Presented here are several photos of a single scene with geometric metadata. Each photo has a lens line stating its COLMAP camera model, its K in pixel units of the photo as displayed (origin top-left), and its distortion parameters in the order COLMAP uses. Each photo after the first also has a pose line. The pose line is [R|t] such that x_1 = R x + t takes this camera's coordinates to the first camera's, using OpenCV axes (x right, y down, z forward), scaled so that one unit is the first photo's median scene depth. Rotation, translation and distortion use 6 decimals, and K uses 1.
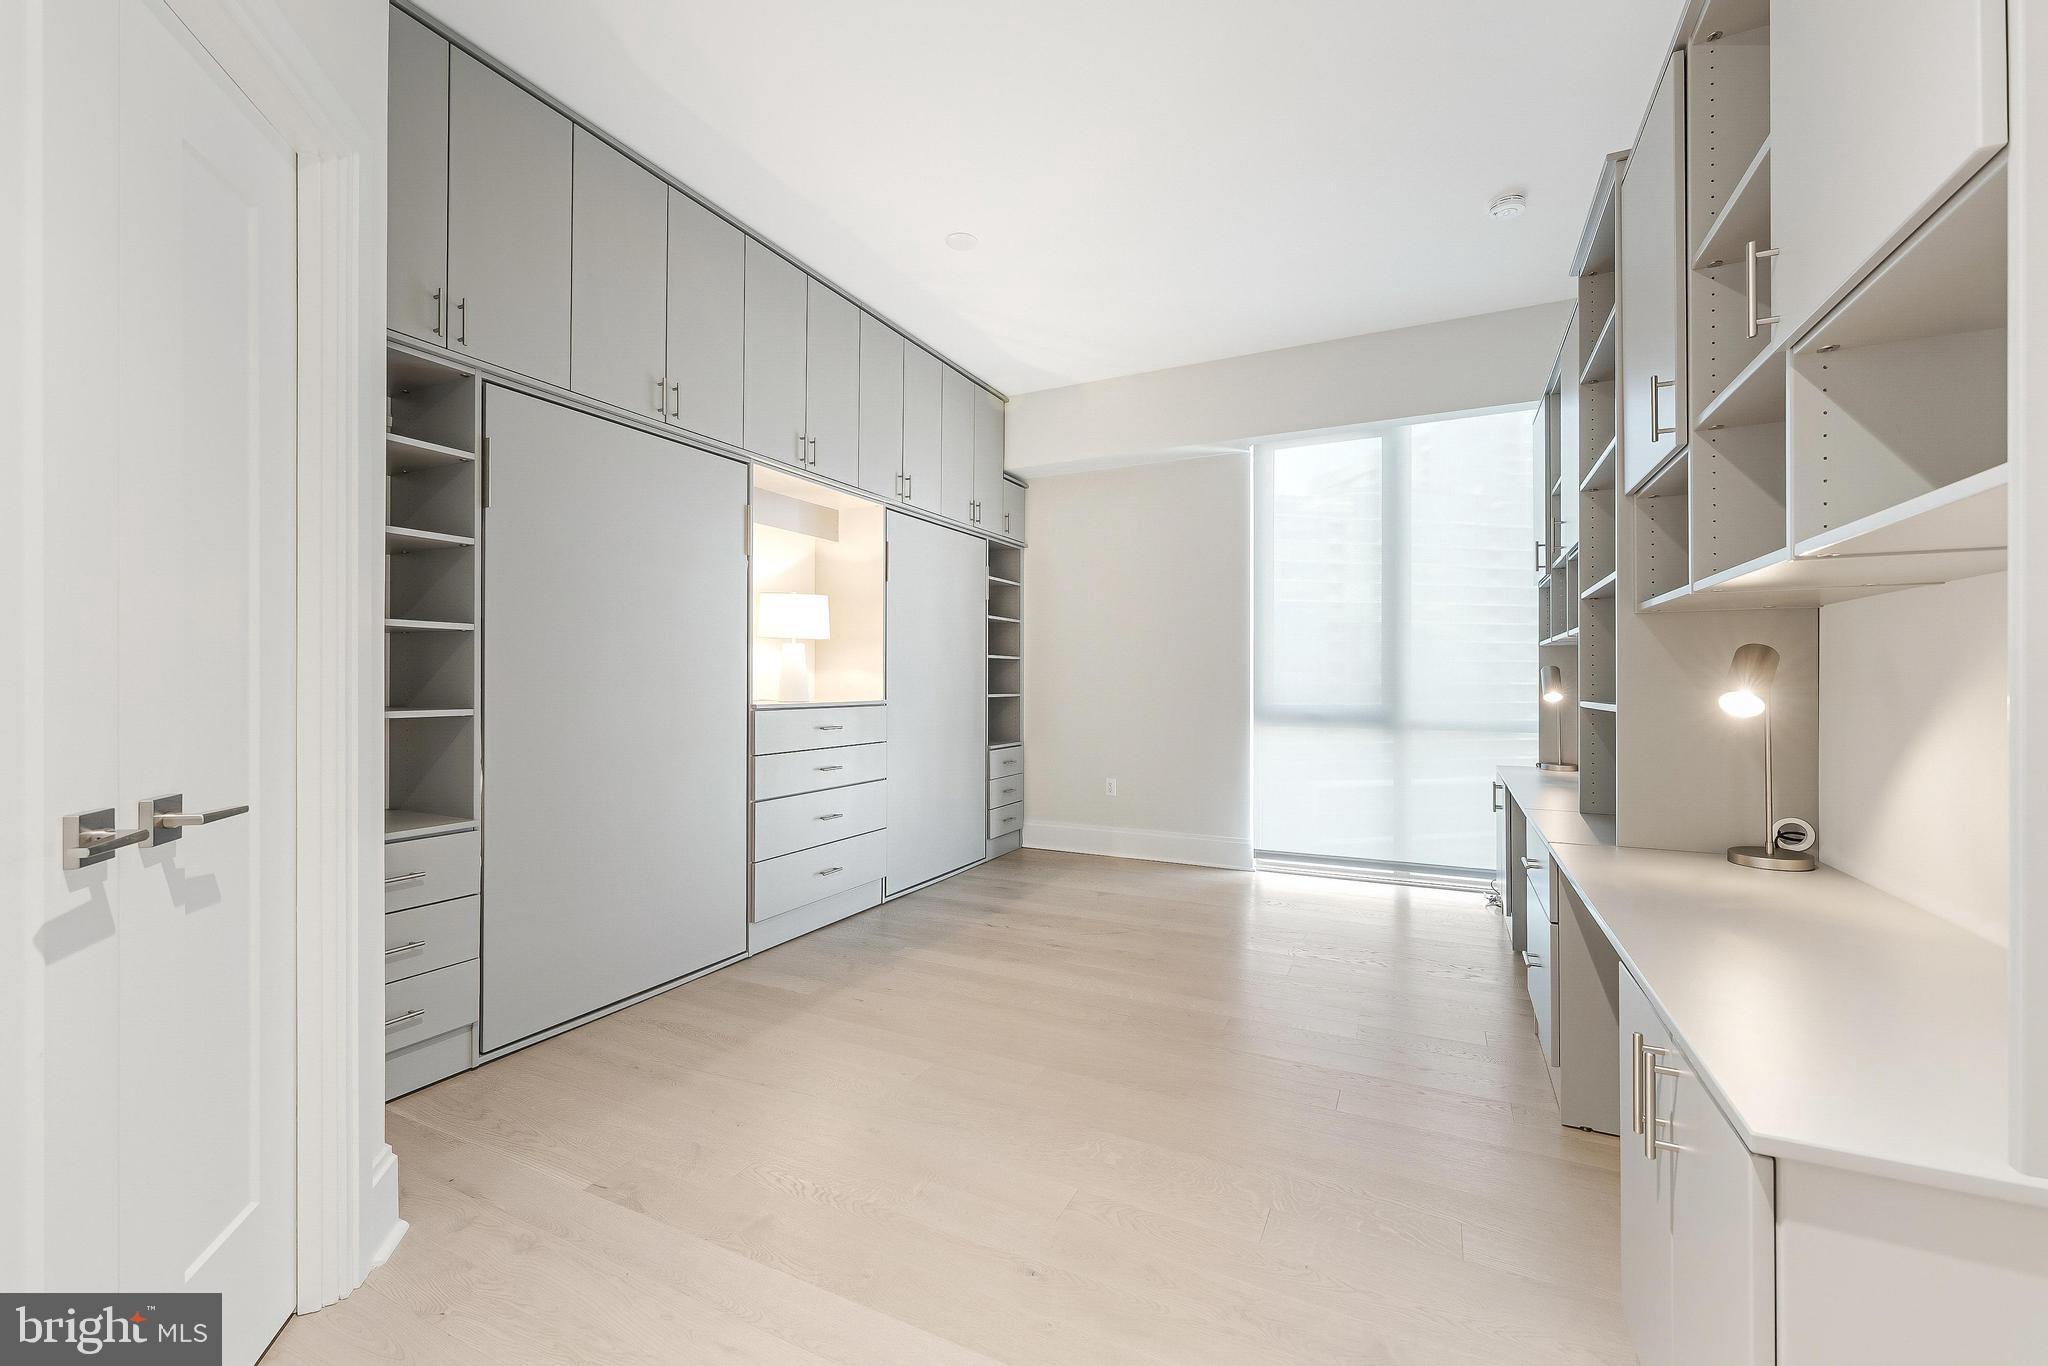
lens RADIAL K [[821.5, 0, 1029.6], [0, 821.5, 682.5], [0, 0, 1]] dist [0.000025, -0.000308]
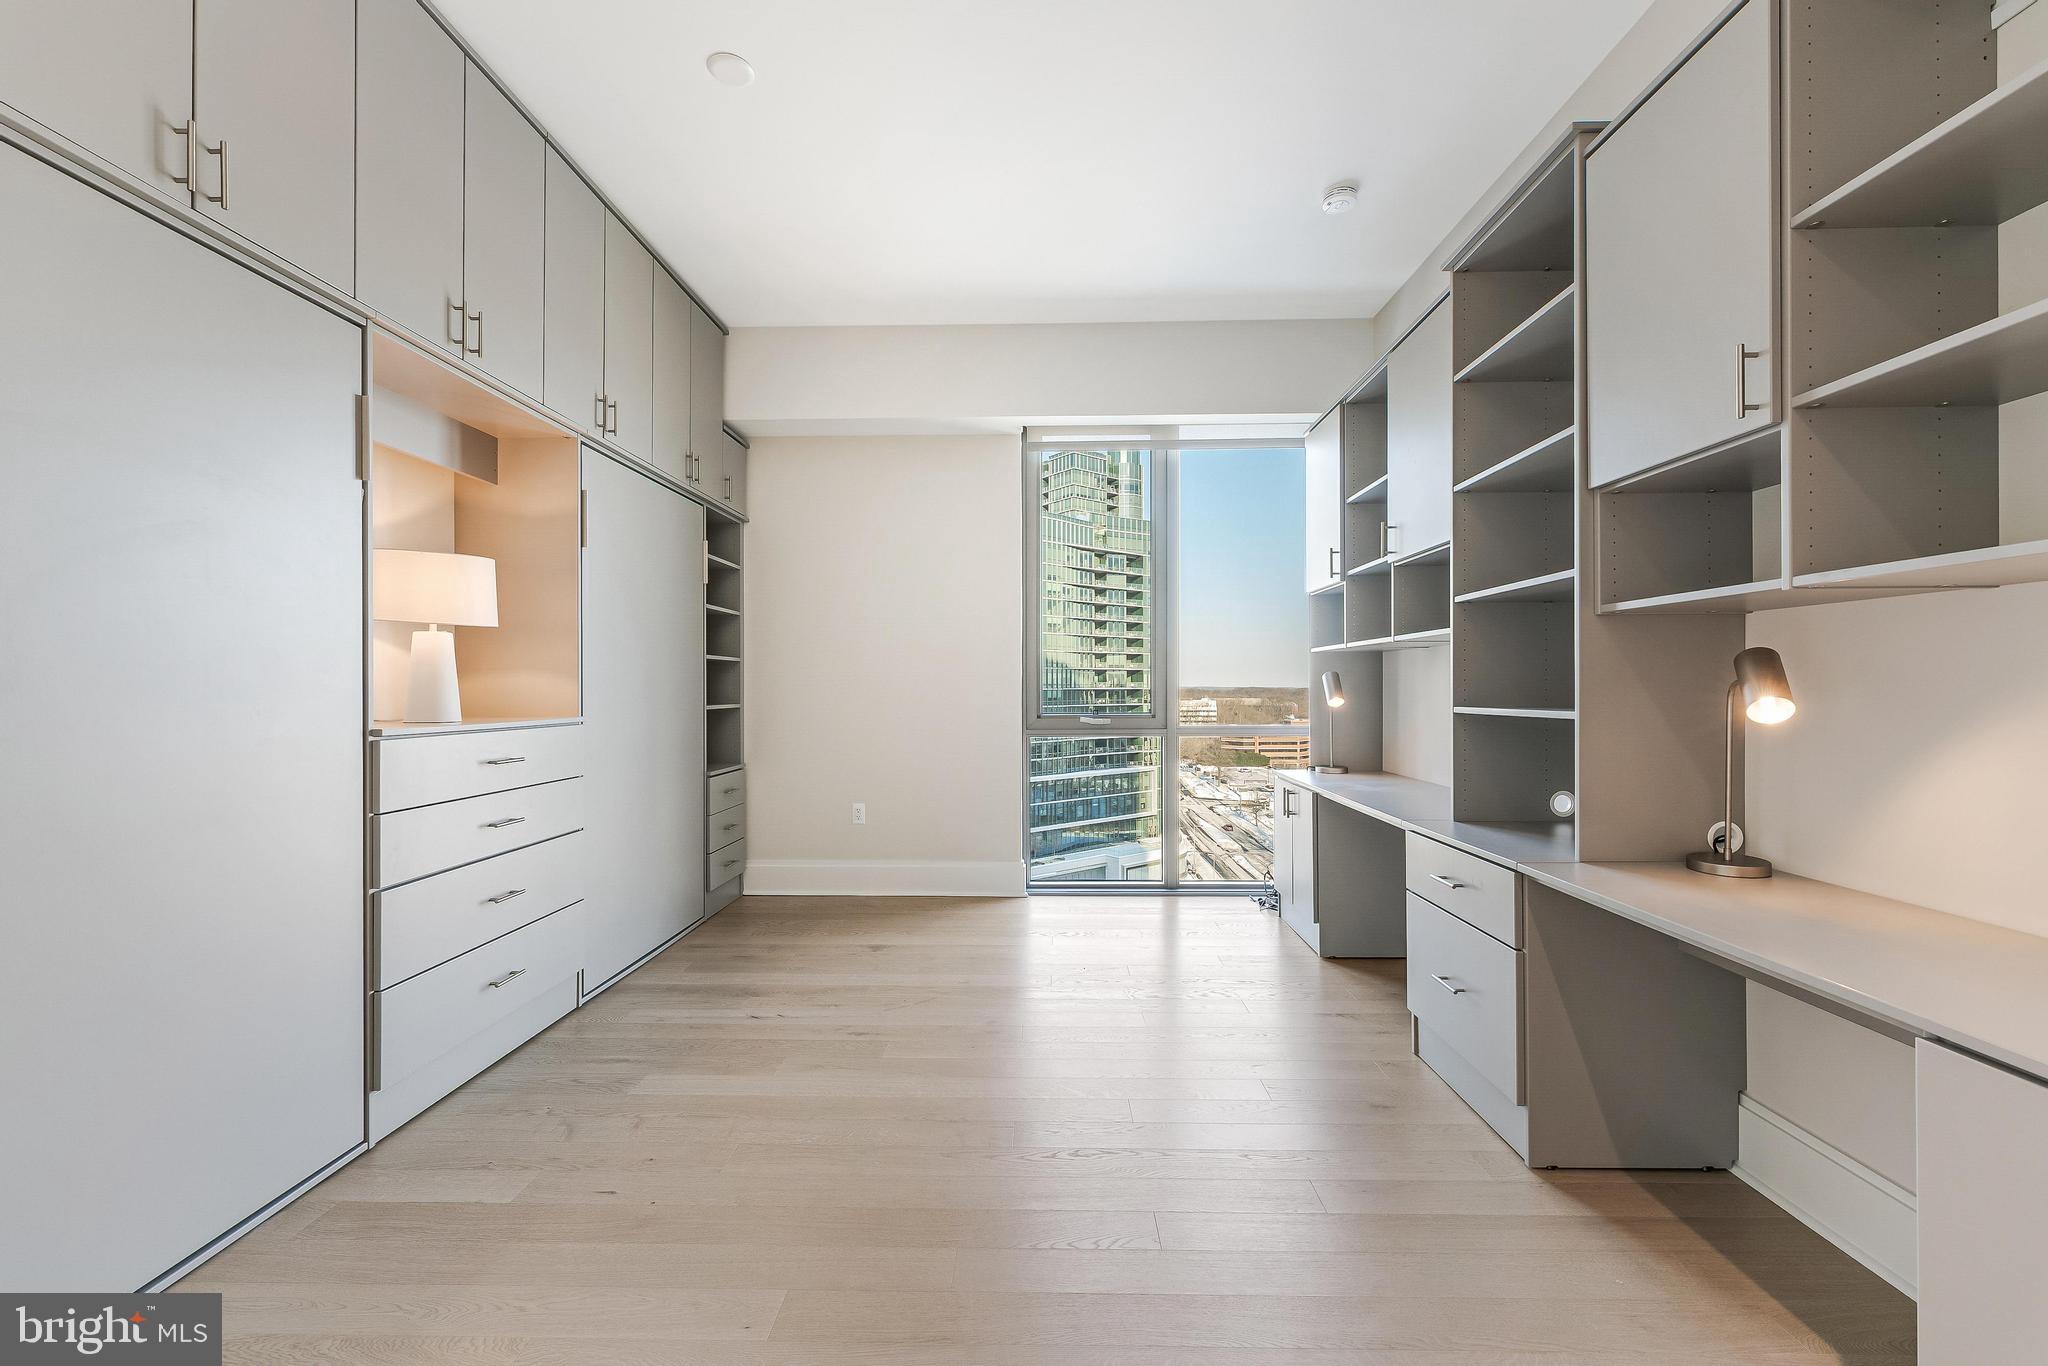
lens RADIAL K [[823.8, 0, 1024.5], [0, 823.8, 691.2], [0, 0, 1]] dist [0.001241, -0.000146]
pose [[0.907682, -0.005660, 0.419620, -0.129391], [0.004329, 0.999982, 0.004124, -0.001461], [-0.419635, -0.001927, 0.907691, 0.206153]]
